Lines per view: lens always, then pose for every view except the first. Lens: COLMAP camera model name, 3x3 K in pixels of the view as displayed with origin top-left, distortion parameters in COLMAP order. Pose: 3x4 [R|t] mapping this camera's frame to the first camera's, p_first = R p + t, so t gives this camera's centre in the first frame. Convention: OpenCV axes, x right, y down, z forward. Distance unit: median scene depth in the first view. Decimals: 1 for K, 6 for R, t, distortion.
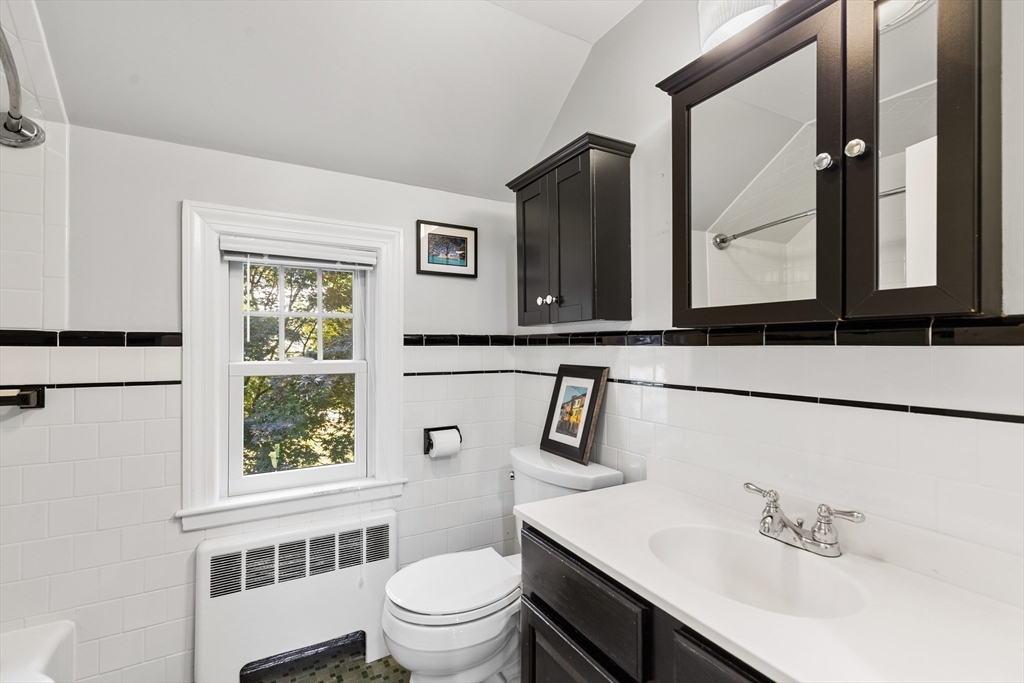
lens RADIAL K [[465.2, 0, 509.1], [0, 465.2, 343.4], [0, 0, 1]] dist [0.003793, -0.000713]
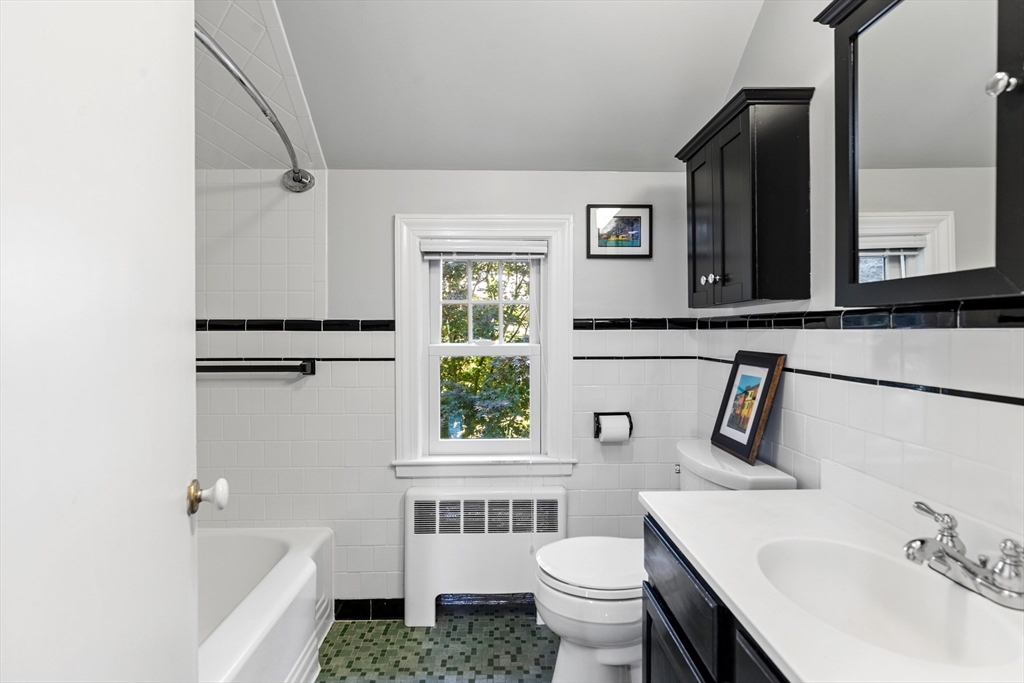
lens RADIAL K [[508.9, 0, 512.2], [0, 508.9, 333.1], [0, 0, 1]] dist [-0.004296, -0.000453]
pose [[0.880627, 0.000029, -0.473809, 0.223661], [0.005796, 0.999925, 0.010834, -0.000671], [0.473774, -0.012287, 0.880561, -0.060447]]
